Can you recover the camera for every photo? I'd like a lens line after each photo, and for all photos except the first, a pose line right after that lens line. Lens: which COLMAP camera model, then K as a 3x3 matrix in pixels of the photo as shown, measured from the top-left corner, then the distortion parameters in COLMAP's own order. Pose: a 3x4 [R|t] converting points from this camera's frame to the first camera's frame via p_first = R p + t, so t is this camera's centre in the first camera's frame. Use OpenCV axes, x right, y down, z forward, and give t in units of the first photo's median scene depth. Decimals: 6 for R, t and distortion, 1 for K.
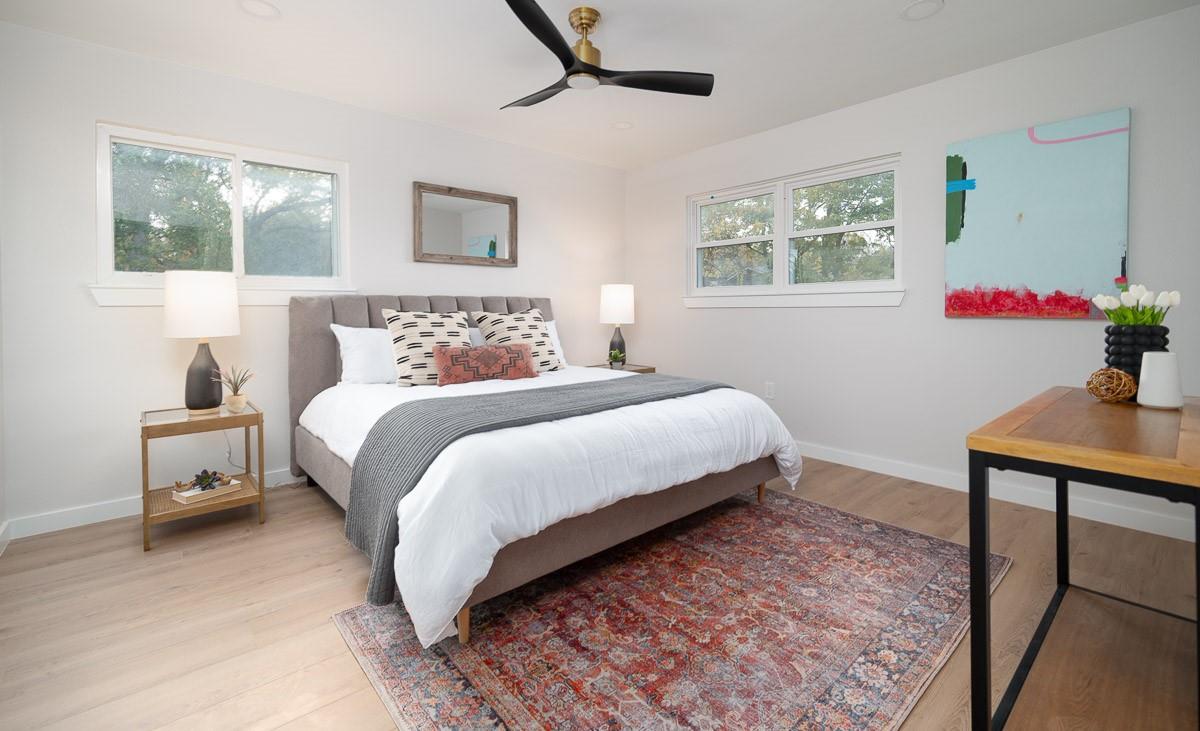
lens RADIAL K [[519.2, 0, 611.9], [0, 519.2, 325.0], [0, 0, 1]] dist [-0.003913, -0.000266]
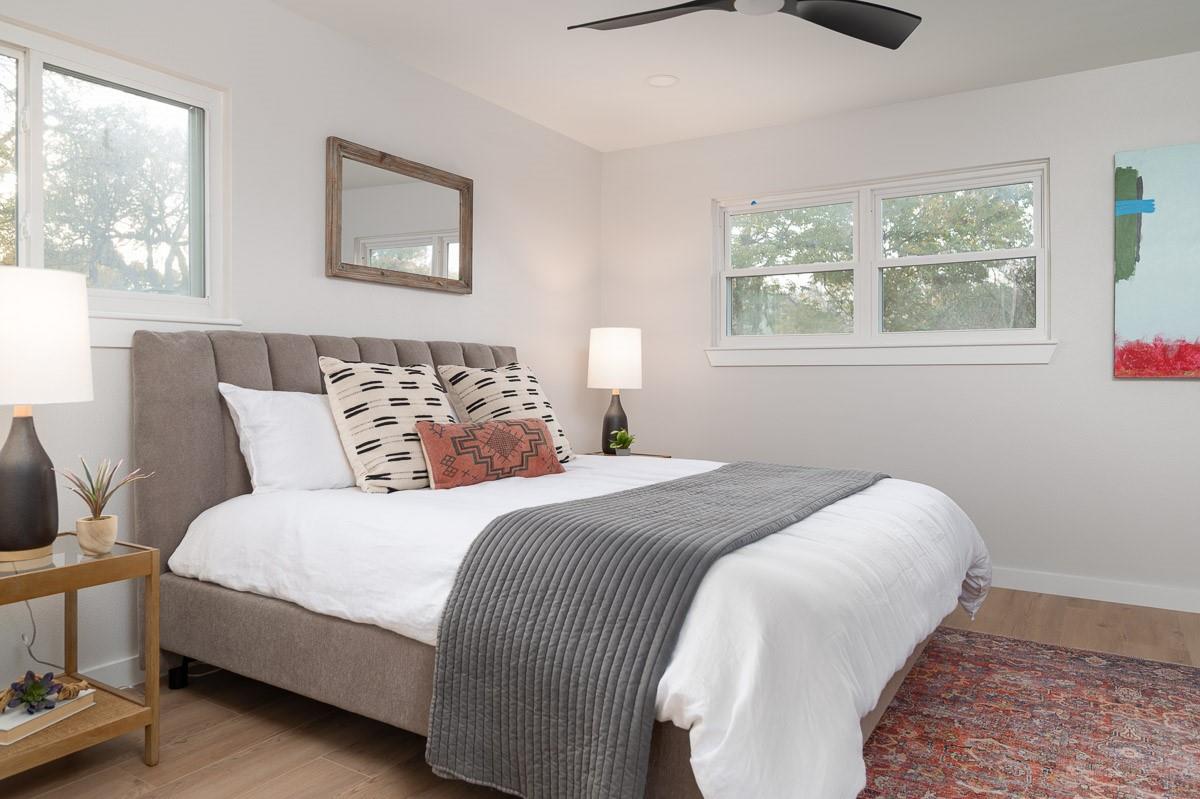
lens RADIAL K [[791.0, 0, 600.0], [0, 791.0, 390.6], [0, 0, 1]] dist [-0.002428, -0.002216]
pose [[0.959179, 0.002467, 0.282787, -0.405375], [0.001452, 0.999906, -0.013648, 0.018262], [-0.282794, 0.013501, 0.959086, 0.099407]]
